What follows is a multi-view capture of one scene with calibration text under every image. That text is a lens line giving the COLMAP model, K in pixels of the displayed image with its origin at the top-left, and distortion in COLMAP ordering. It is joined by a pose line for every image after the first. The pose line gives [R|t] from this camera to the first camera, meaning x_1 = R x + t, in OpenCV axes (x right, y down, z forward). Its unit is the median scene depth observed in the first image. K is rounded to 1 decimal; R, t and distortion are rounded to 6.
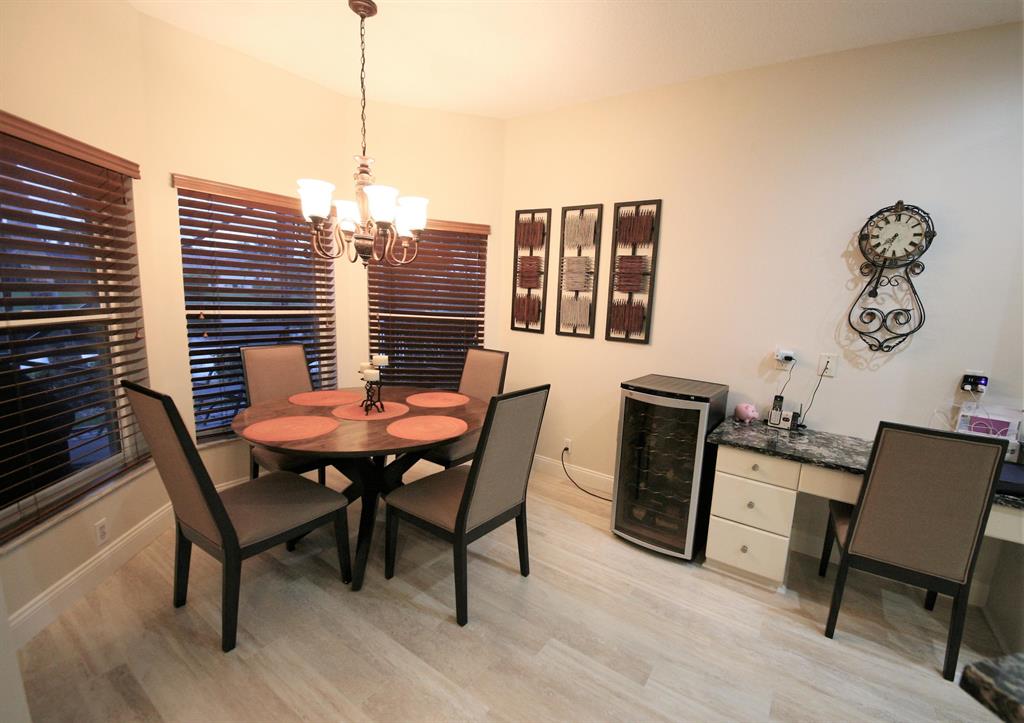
lens RADIAL K [[439.8, 0, 551.6], [0, 439.8, 369.9], [0, 0, 1]] dist [0.002414, -0.000072]
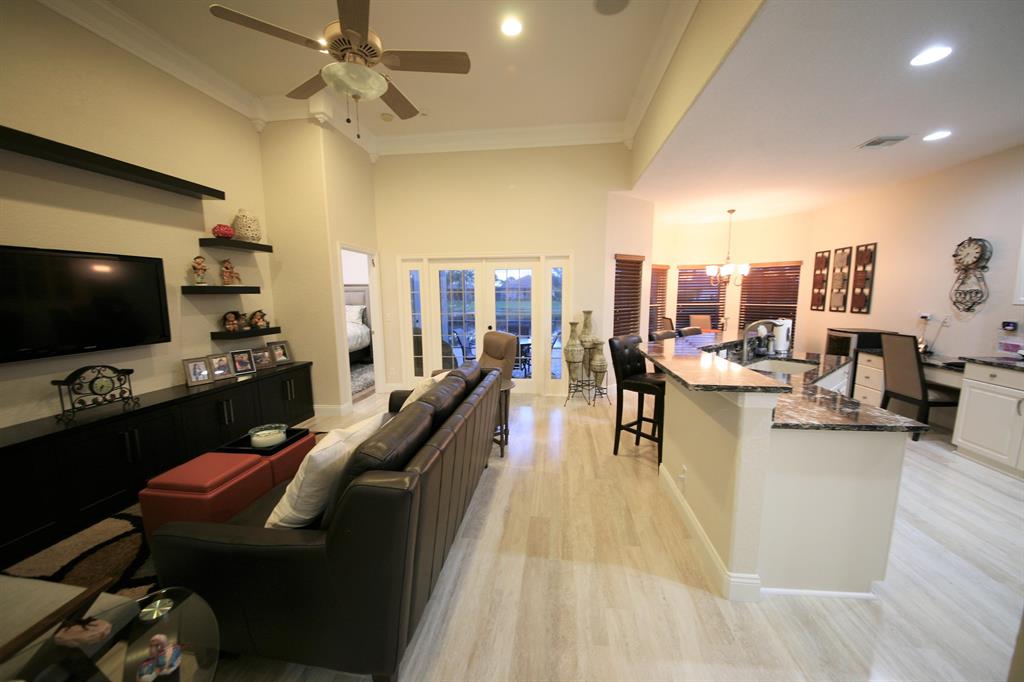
lens RADIAL K [[359.8, 0, 513.6], [0, 359.8, 343.4], [0, 0, 1]] dist [-0.009481, -0.006347]
pose [[0.427746, 0.065058, -0.901555, 0.942811], [-0.116388, 0.993068, 0.016441, 0.223667], [0.896375, 0.097897, 0.432352, -1.063040]]
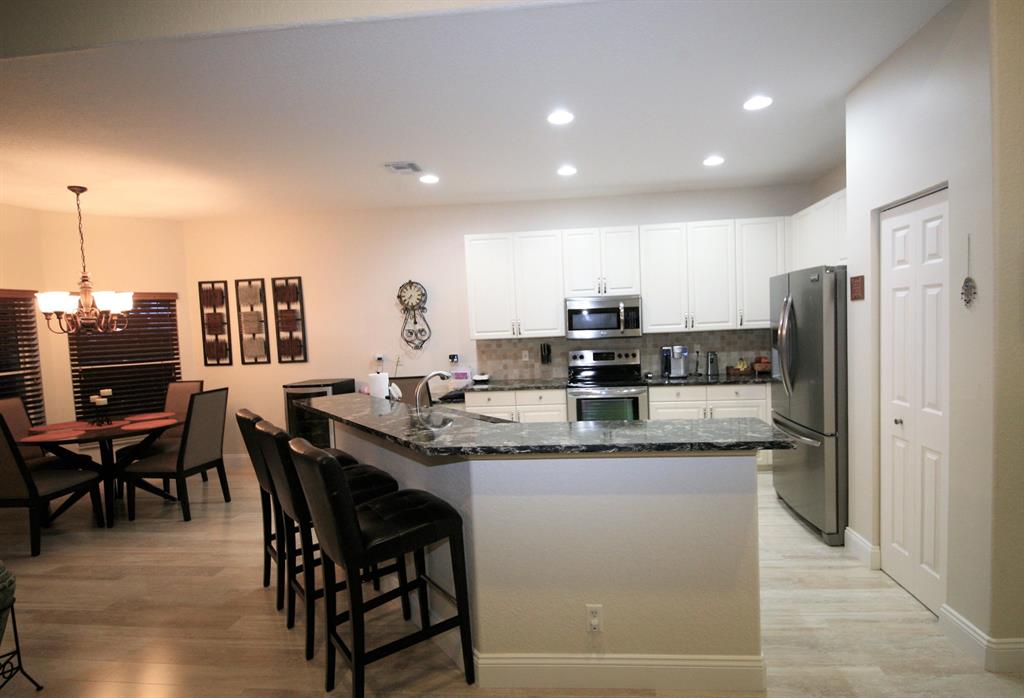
lens RADIAL K [[500.3, 0, 546.9], [0, 500.3, 349.0], [0, 0, 1]] dist [0.032794, -0.030262]
pose [[0.876007, -0.118317, 0.467560, 0.128934], [0.165988, 0.984181, -0.061942, 0.149831], [-0.452835, 0.131871, 0.881788, -0.998815]]
